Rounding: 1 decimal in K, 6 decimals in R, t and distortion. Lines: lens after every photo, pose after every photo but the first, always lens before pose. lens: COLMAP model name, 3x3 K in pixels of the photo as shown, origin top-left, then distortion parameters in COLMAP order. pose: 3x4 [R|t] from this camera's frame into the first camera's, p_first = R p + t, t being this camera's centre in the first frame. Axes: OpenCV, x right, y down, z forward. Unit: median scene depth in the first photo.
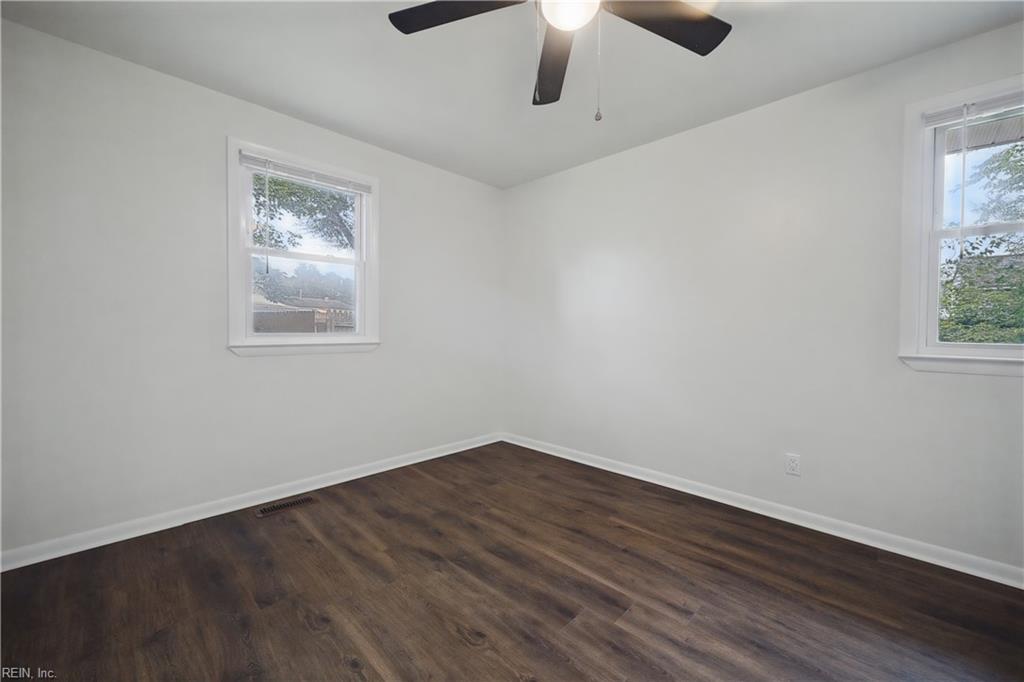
lens RADIAL K [[403.4, 0, 513.0], [0, 403.4, 333.2], [0, 0, 1]] dist [0.000715, -0.000049]
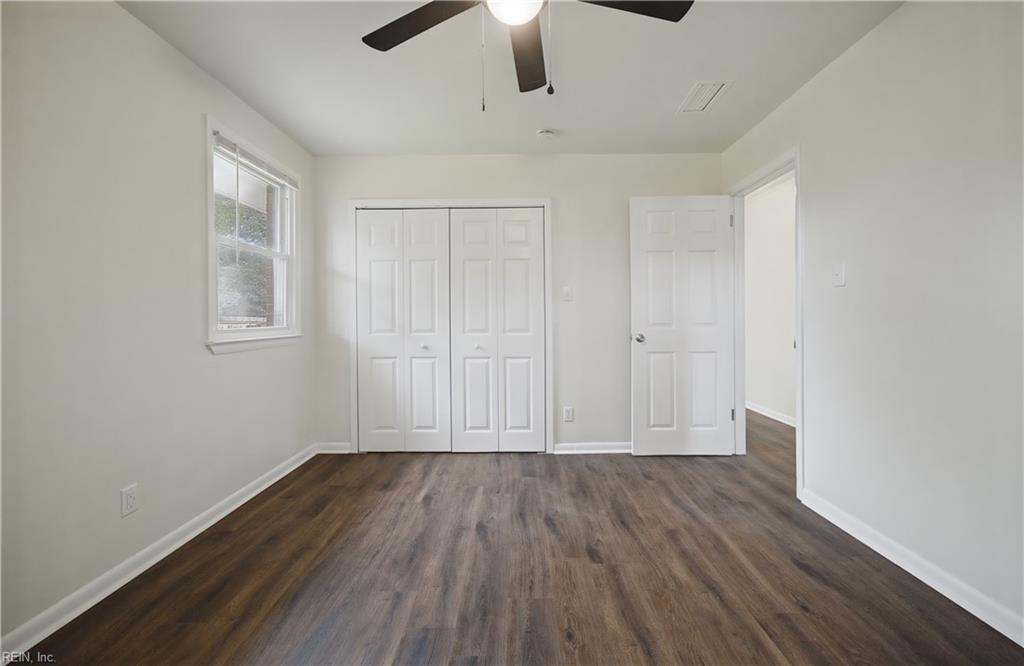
lens RADIAL K [[403.4, 0, 512.7], [0, 403.4, 319.1], [0, 0, 1]] dist [-0.008026, 0.000208]
pose [[-0.692748, -0.000230, 0.721180, -0.453971], [0.015606, 0.999761, 0.015309, -0.017591], [-0.721011, 0.021860, -0.692579, 1.333565]]
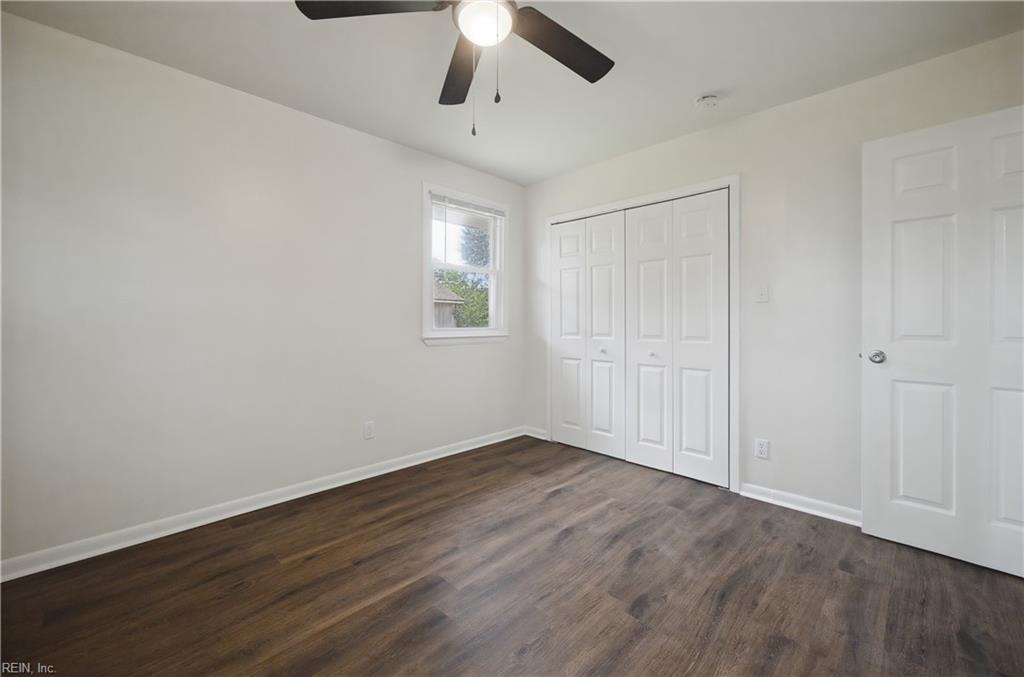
lens RADIAL K [[403.3, 0, 517.2], [0, 403.3, 323.2], [0, 0, 1]] dist [-0.002767, -0.000027]
pose [[0.004855, -0.007912, 0.999957, -0.729632], [0.011295, 0.999905, 0.007856, -0.014810], [-0.999924, 0.011256, 0.004944, 0.714637]]
